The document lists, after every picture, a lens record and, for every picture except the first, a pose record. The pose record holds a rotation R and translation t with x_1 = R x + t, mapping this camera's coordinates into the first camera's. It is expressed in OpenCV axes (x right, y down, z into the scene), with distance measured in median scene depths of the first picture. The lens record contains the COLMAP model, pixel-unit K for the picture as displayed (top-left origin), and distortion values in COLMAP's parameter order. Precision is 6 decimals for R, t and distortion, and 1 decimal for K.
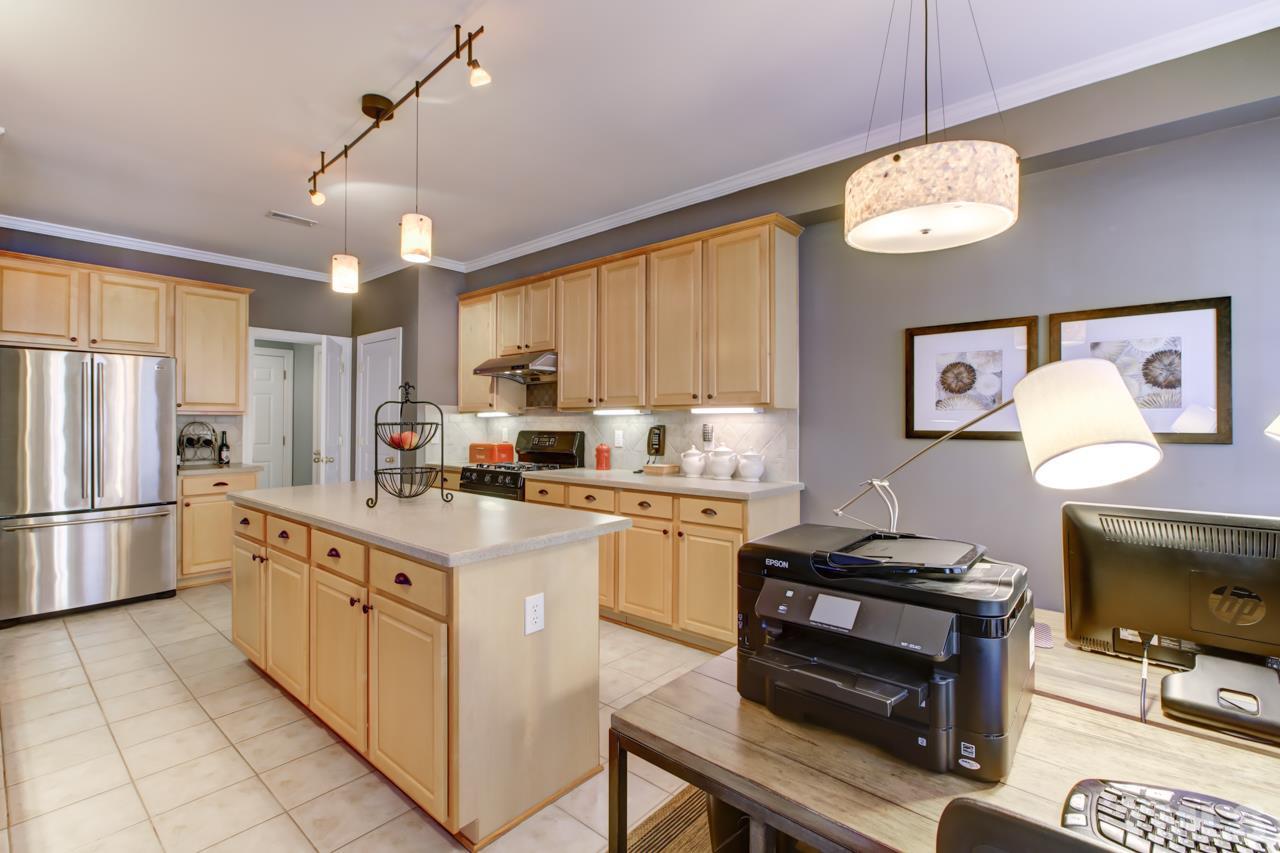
lens RADIAL K [[574.9, 0, 643.7], [0, 574.9, 419.4], [0, 0, 1]] dist [-0.000663, -0.000519]
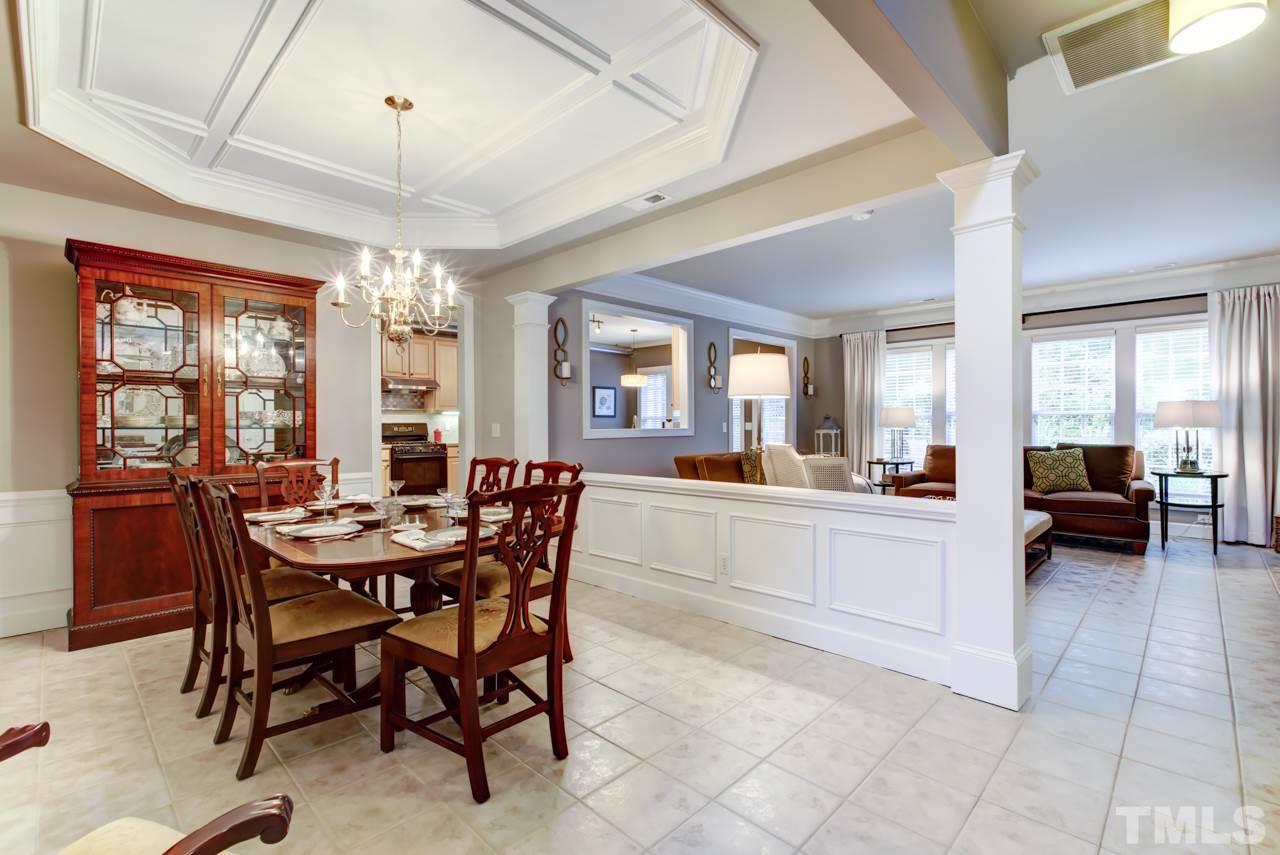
lens RADIAL K [[567.6, 0, 642.4], [0, 567.6, 414.8], [0, 0, 1]] dist [-0.000950, -0.000056]
pose [[0.059711, 0.010411, 0.998161, -2.274139], [0.002334, 0.999941, -0.010569, 0.018811], [-0.998213, 0.002961, 0.059684, 0.233303]]
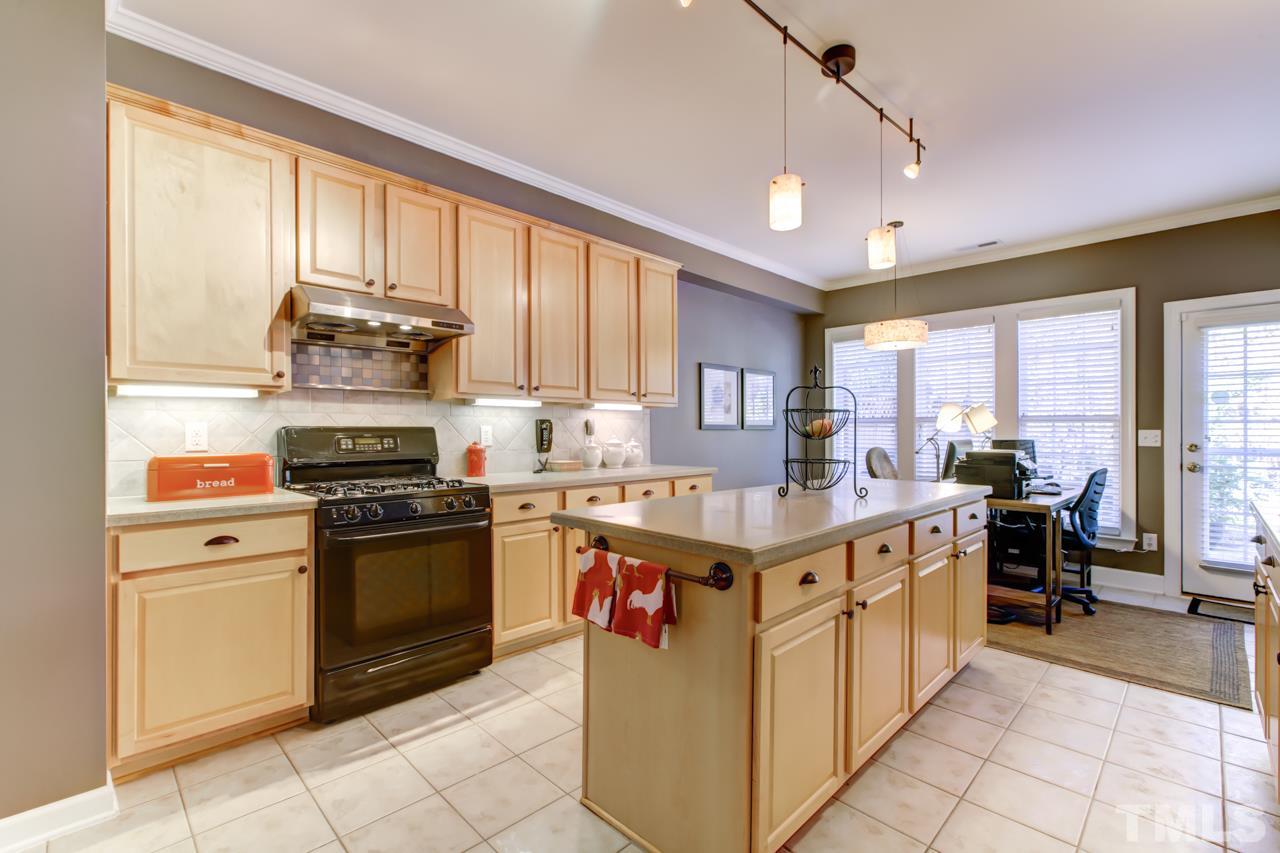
lens RADIAL K [[556.8, 0, 638.5], [0, 556.8, 429.2], [0, 0, 1]] dist [0.000161, 0.000204]
pose [[0.079697, 0.000566, 0.996819, -0.921217], [-0.002622, 0.999996, -0.000358, 0.027418], [-0.996816, -0.002585, 0.079698, 0.835566]]
